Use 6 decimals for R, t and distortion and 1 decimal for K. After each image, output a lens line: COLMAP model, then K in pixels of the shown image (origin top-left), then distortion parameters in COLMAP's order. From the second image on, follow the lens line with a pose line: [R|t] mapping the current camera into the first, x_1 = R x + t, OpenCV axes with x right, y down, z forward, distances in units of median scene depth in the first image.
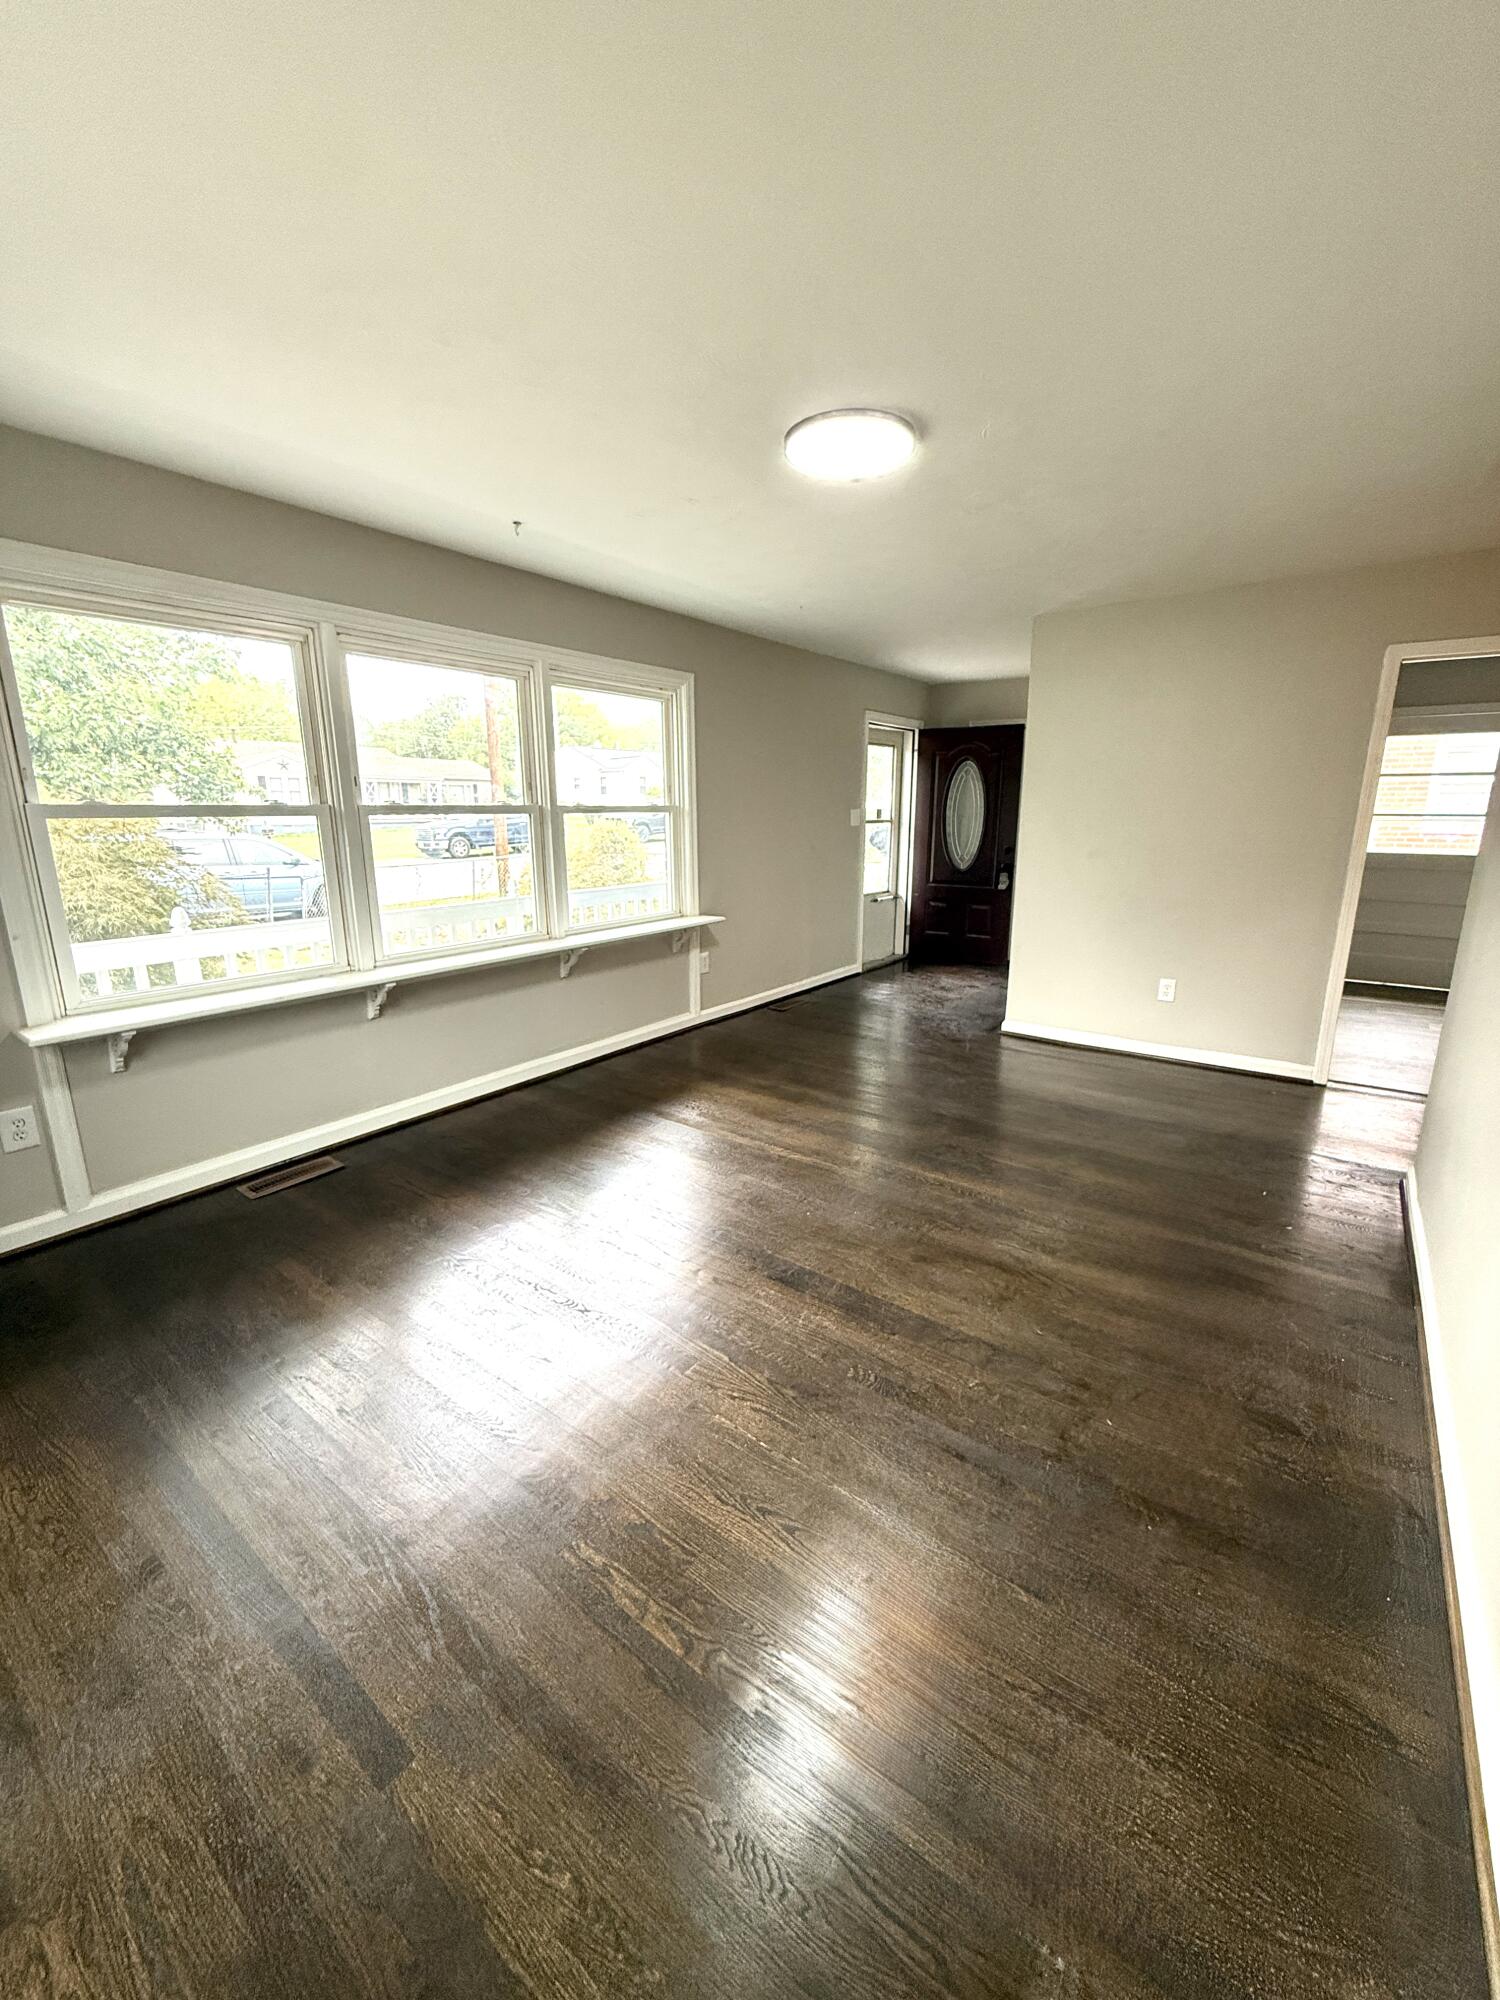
lens RADIAL K [[798.8, 0, 750.0], [0, 798.8, 1000.0], [0, 0, 1]] dist [-0.001260, 0.000100]
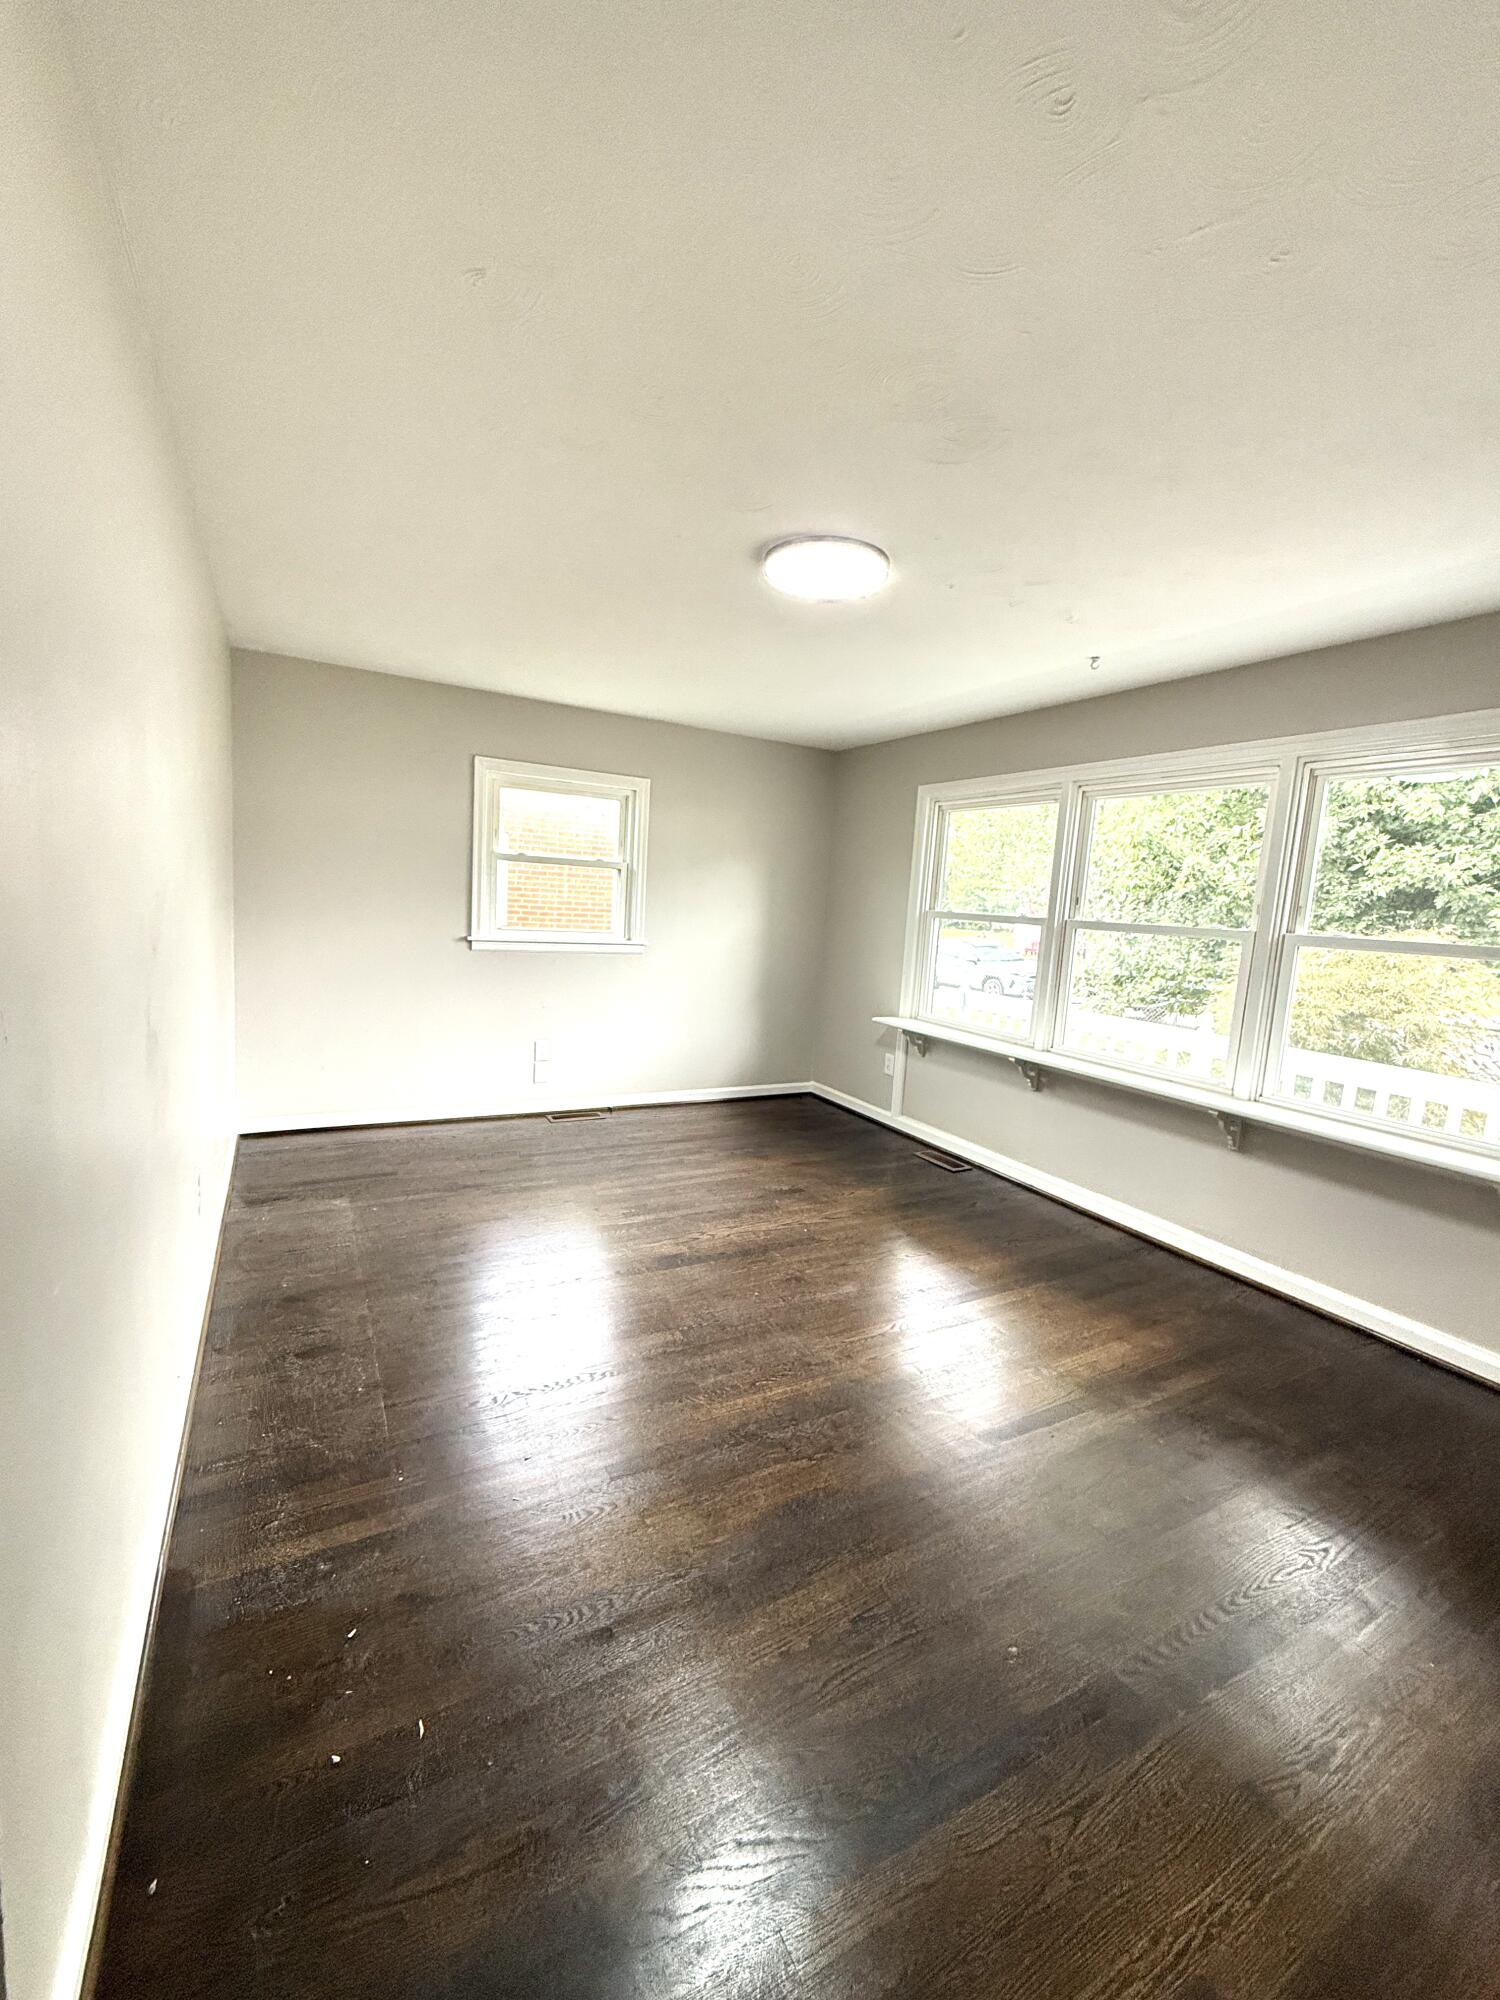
lens RADIAL K [[824.5, 0, 750.0], [0, 824.5, 1000.0], [0, 0, 1]] dist [0.022689, 0.000026]
pose [[-0.411359, 0.089983, -0.907021, 0.718741], [-0.271899, 0.937693, 0.216340, -0.224964], [0.869974, 0.335612, -0.361262, 0.891928]]
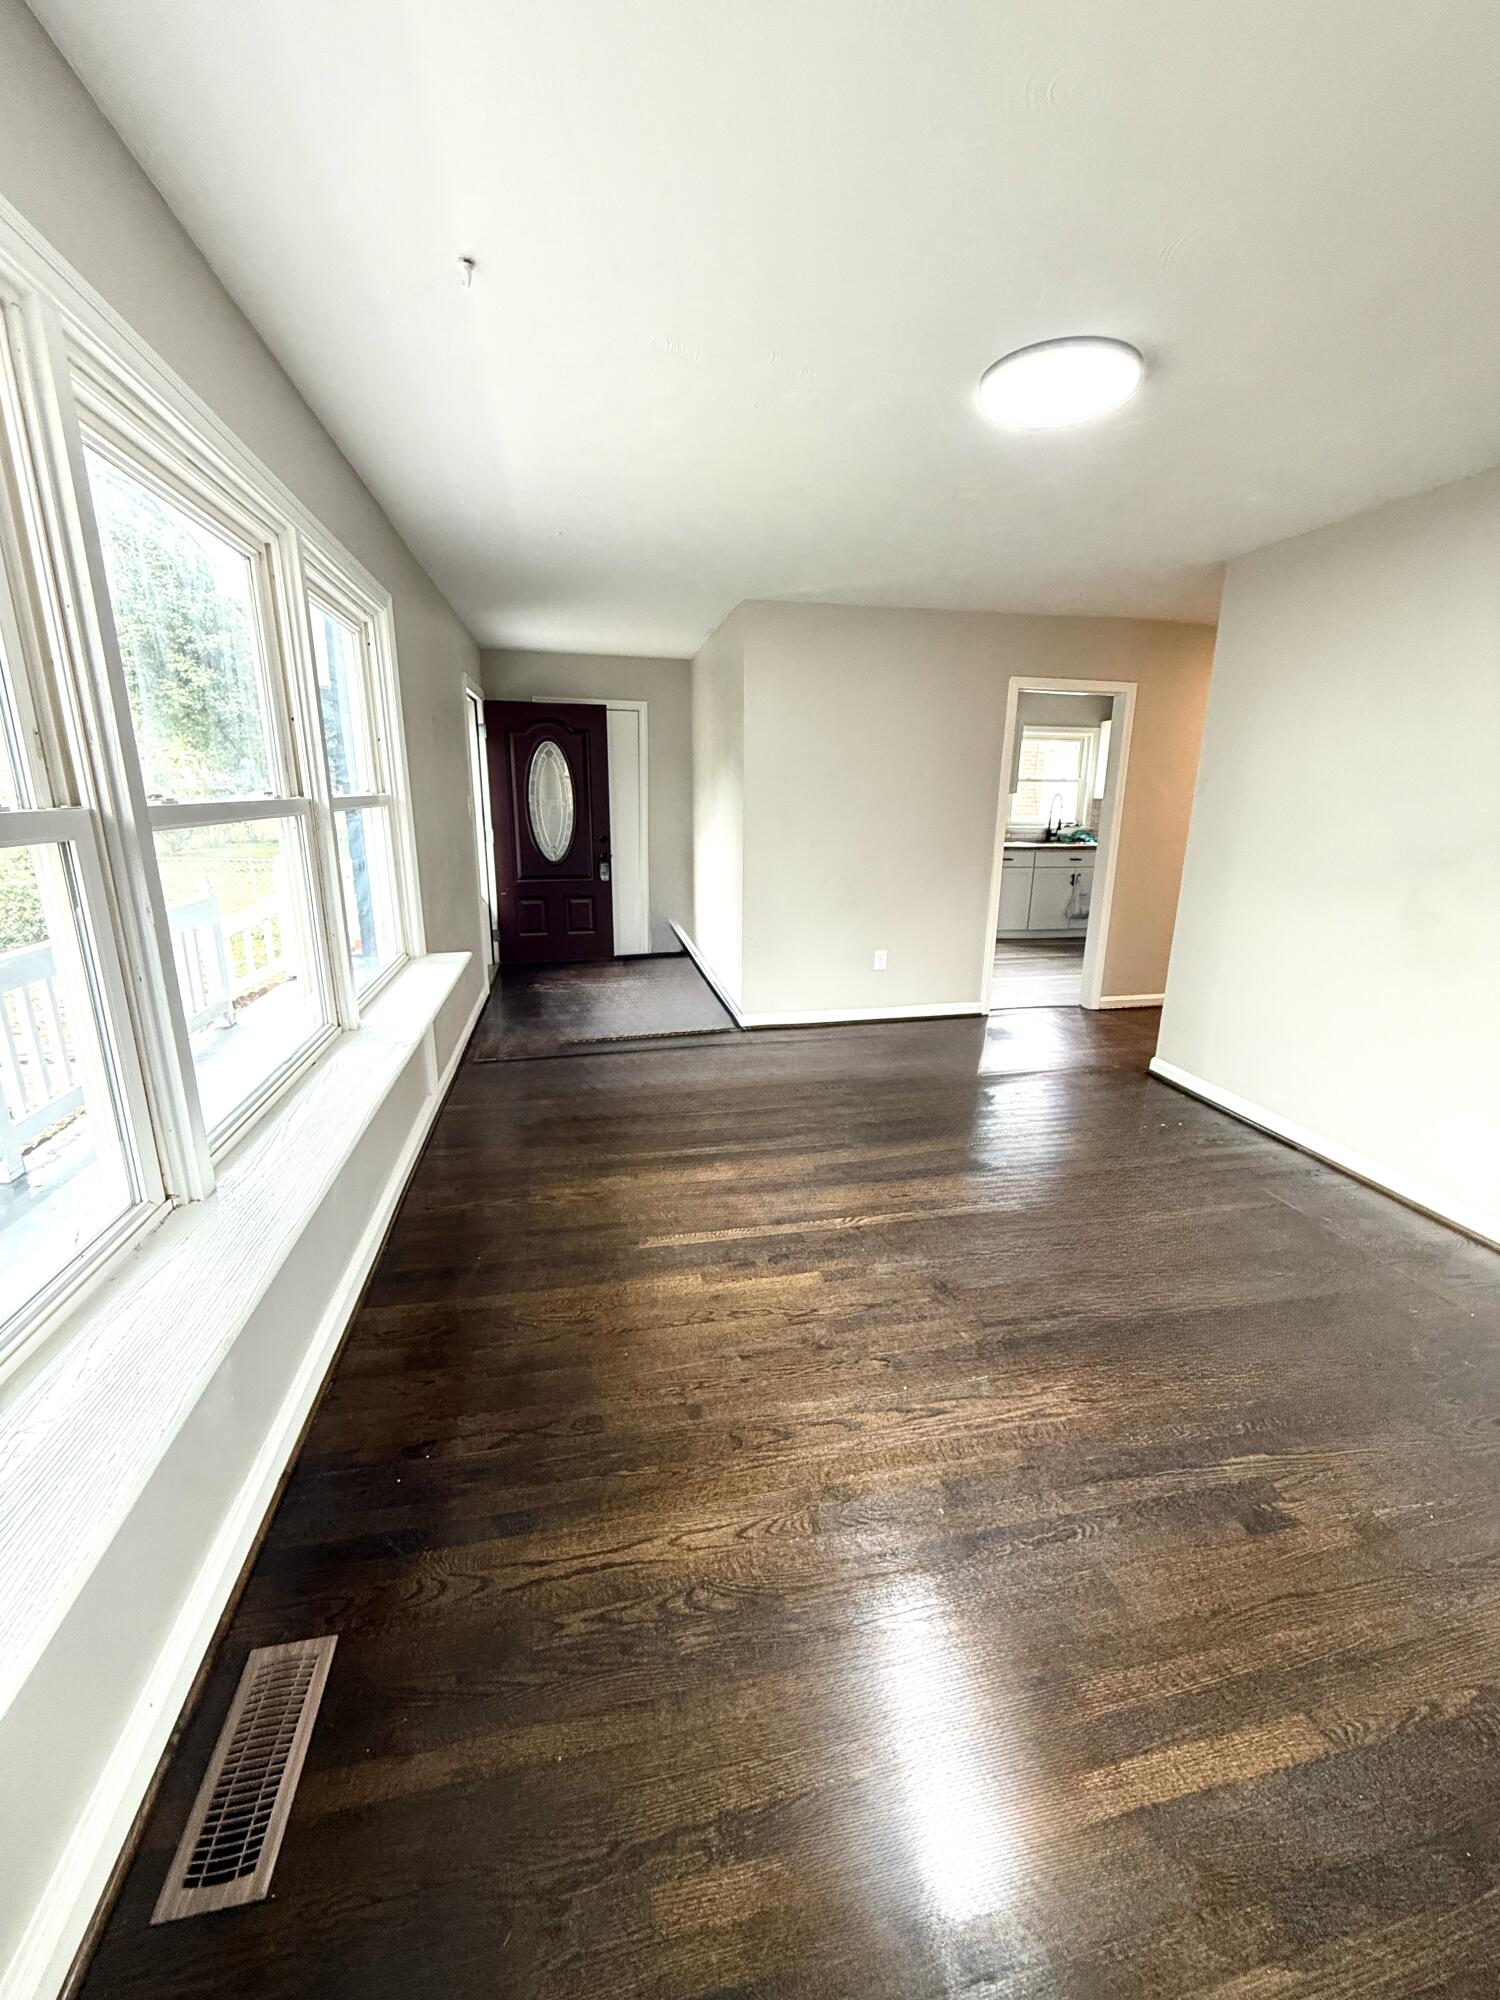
lens RADIAL K [[798.8, 0, 750.0], [0, 798.8, 1000.0], [0, 0, 1]] dist [-0.001260, 0.000100]
pose [[0.662208, -0.186397, 0.725766, -0.493043], [0.167259, 0.980898, 0.099310, -0.113792], [-0.730414, 0.055628, 0.680736, 0.417569]]
